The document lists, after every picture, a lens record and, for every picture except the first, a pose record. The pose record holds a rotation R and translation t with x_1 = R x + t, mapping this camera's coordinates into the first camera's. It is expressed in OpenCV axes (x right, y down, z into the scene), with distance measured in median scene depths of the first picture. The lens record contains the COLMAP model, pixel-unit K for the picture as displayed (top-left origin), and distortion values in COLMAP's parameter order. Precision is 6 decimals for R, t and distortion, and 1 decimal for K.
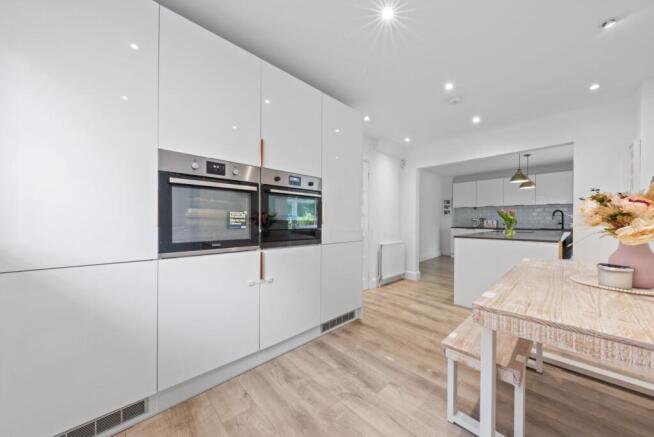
lens RADIAL K [[225.0, 0, 325.2], [0, 225.0, 221.0], [0, 0, 1]] dist [-0.000627, 0.000019]
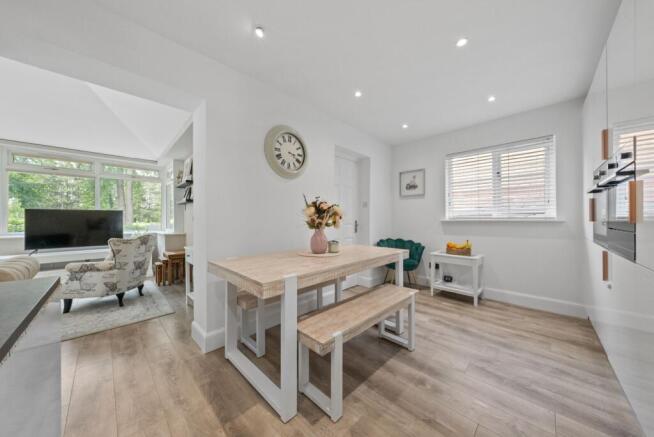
lens RADIAL K [[221.9, 0, 327.0], [0, 221.9, 218.5], [0, 0, 1]] dist [-0.000153, -0.000027]
pose [[-0.999230, 0.000154, -0.039240, 0.596090], [0.000318, 0.999991, -0.004170, 0.002720], [0.039239, -0.004179, -0.999221, 1.237084]]
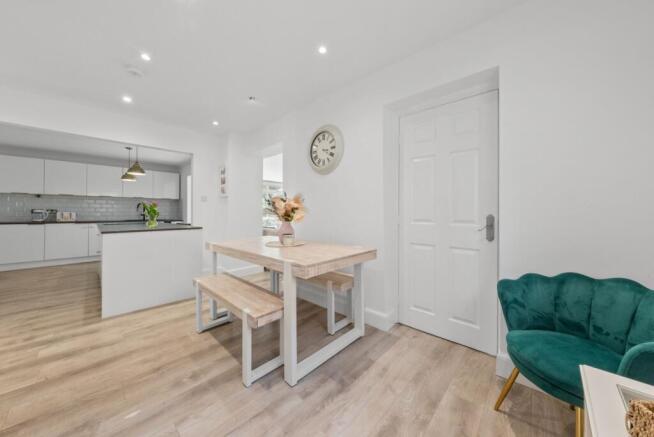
lens RADIAL K [[226.0, 0, 323.4], [0, 226.0, 209.4], [0, 0, 1]] dist [-0.001586, -0.000111]
pose [[-0.052018, 0.013963, 0.998549, -0.310523], [0.002539, 0.999901, -0.013850, 0.002103], [-0.998643, 0.001815, -0.052048, 0.331741]]
